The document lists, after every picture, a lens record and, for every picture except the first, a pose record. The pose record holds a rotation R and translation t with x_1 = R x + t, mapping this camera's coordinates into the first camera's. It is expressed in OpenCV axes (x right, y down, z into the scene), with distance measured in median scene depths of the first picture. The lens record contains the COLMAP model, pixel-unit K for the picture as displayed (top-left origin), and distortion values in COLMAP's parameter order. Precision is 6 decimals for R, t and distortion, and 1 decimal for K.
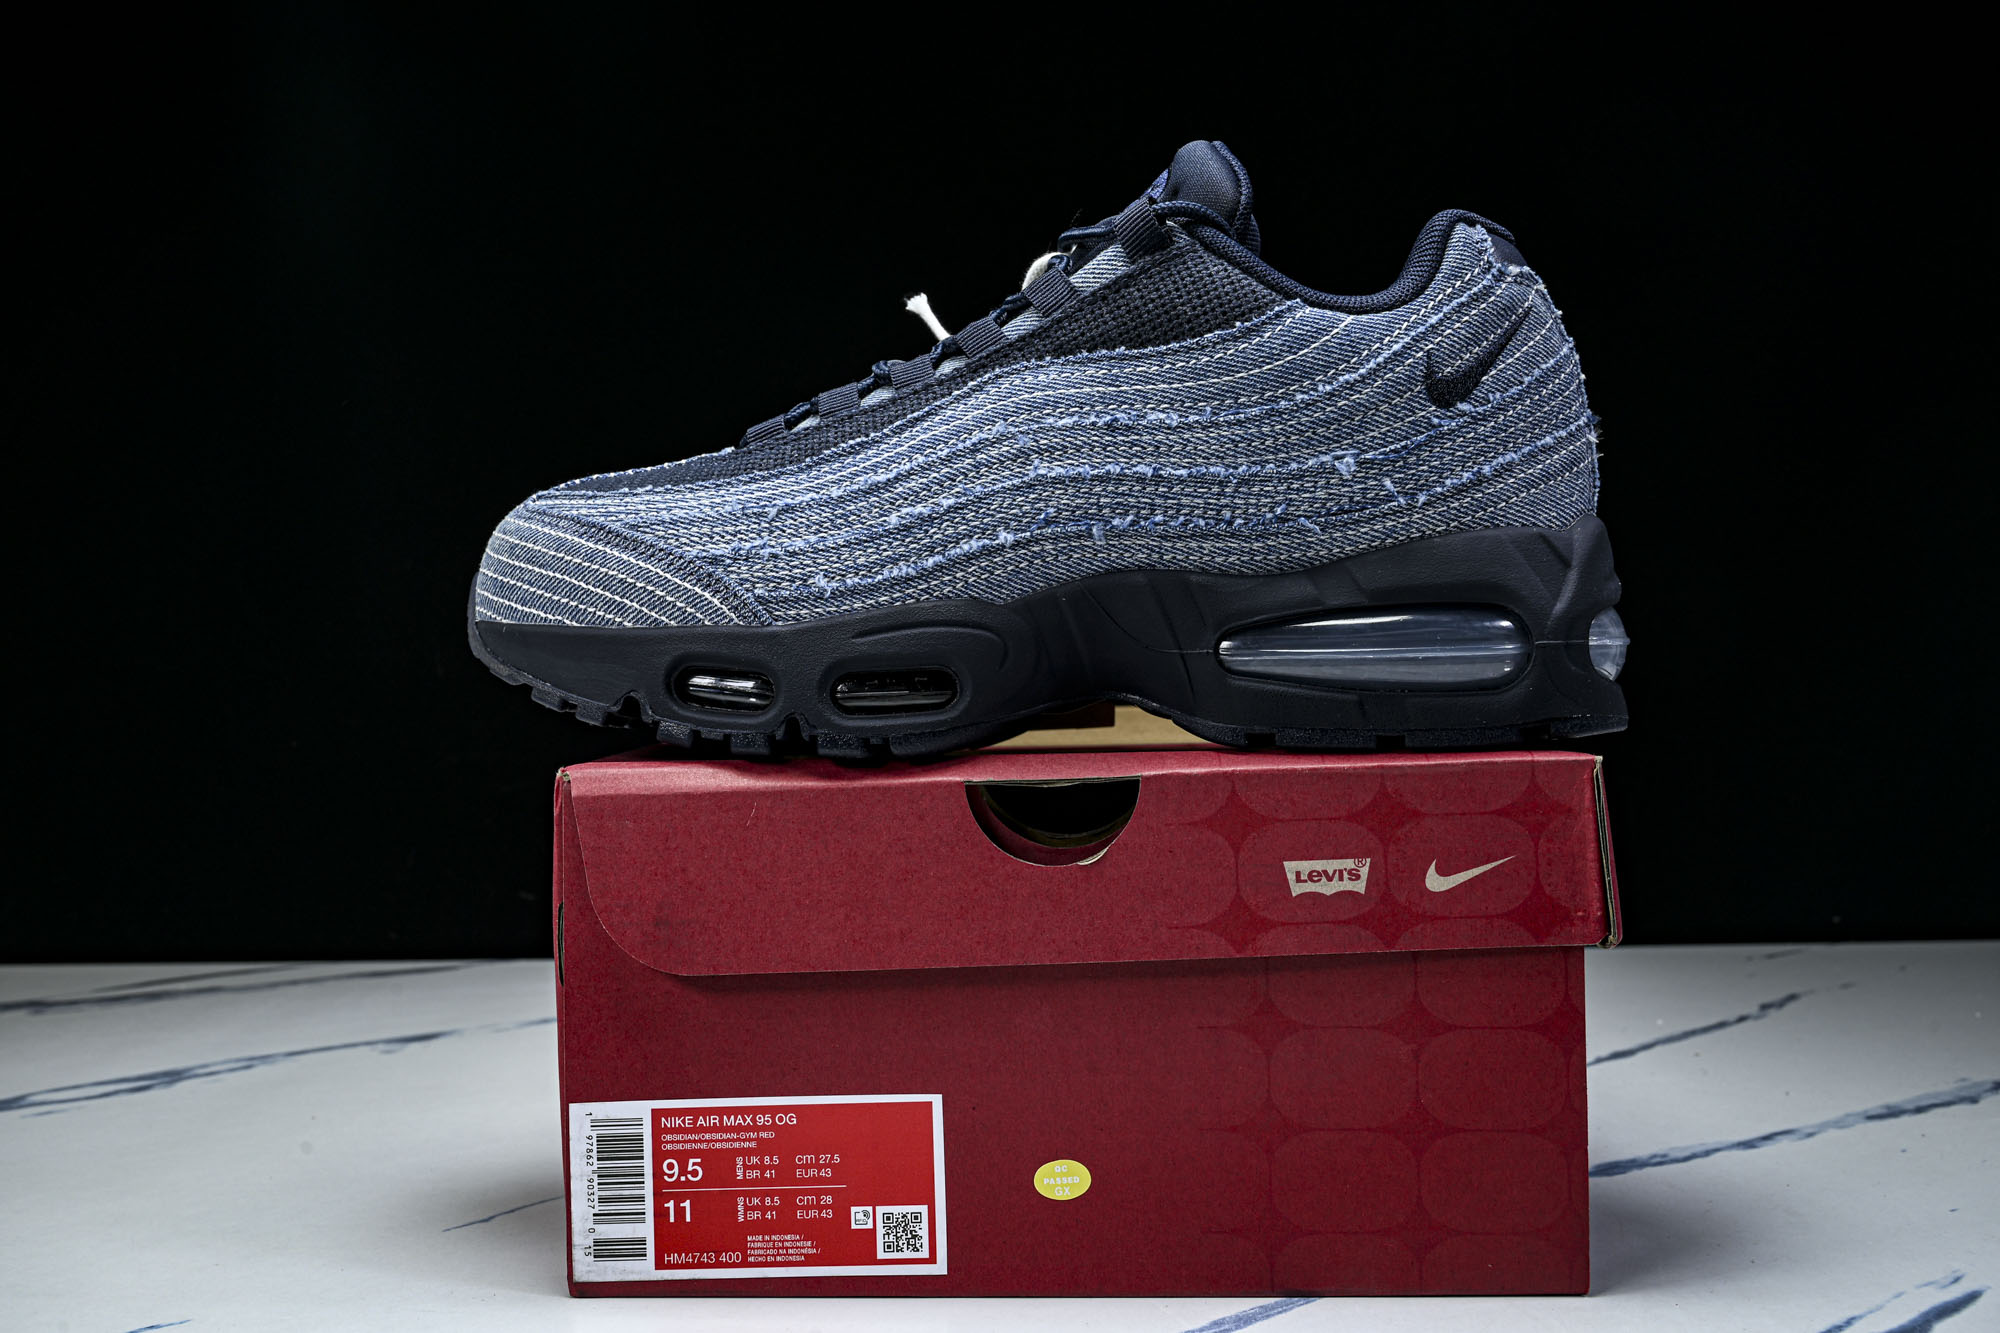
lens RADIAL K [[1997.6, 0, 962.3], [0, 1997.6, 660.7], [0, 0, 1]] dist [-0.014080, 0.000000]
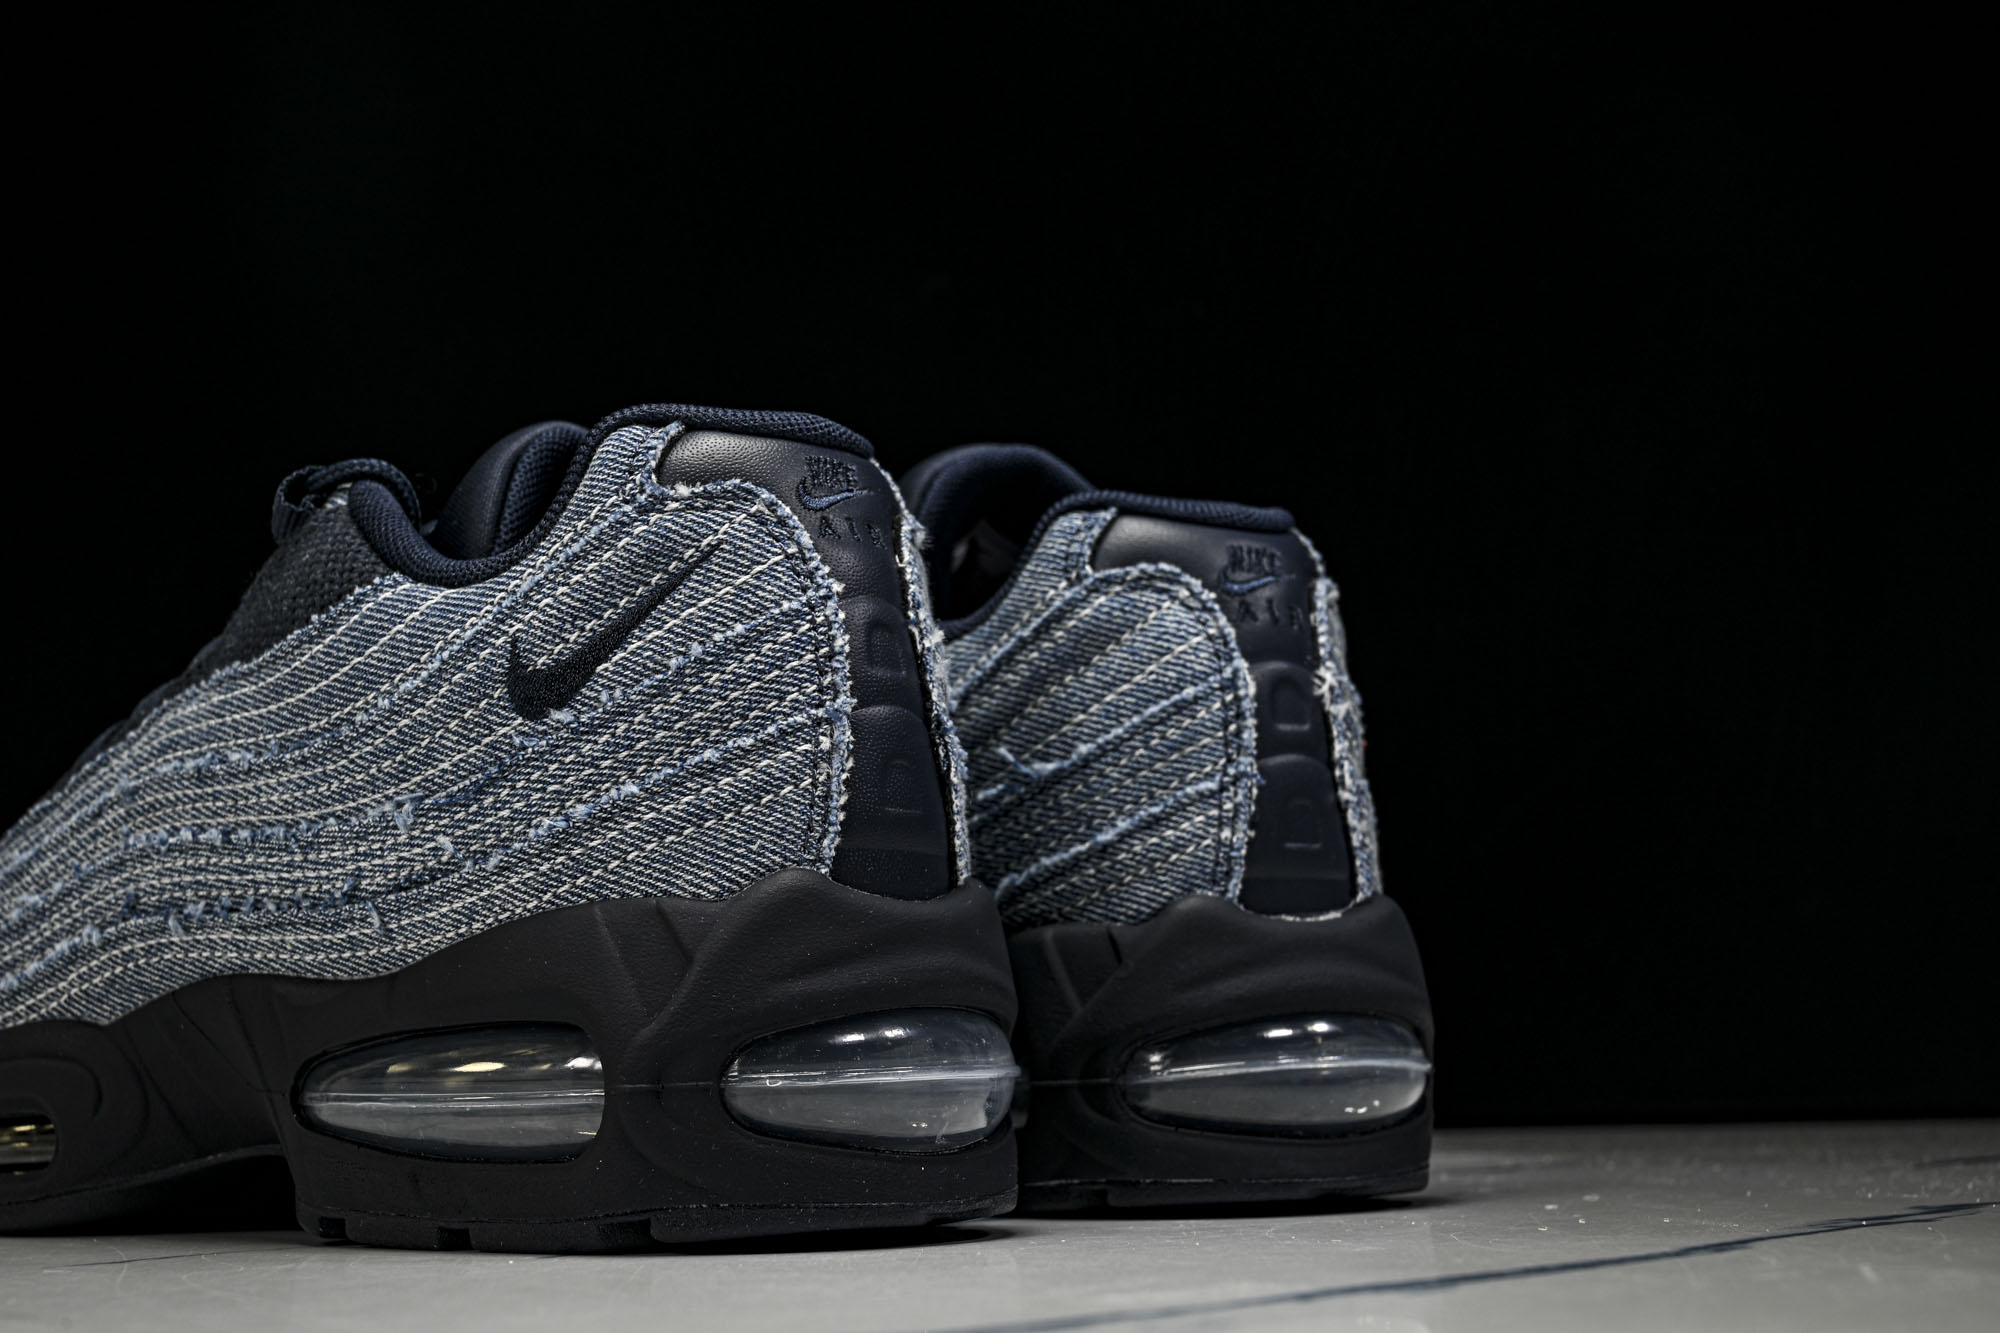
lens RADIAL K [[3002.8, 0, 1016.9], [0, 3002.8, 655.7], [0, 0, 1]] dist [-0.010842, 0.000000]
pose [[0.827311, -0.075052, -0.556708, 0.814499], [0.015704, 0.993737, -0.110631, -0.032421], [0.561525, 0.082784, 0.823309, 0.249932]]
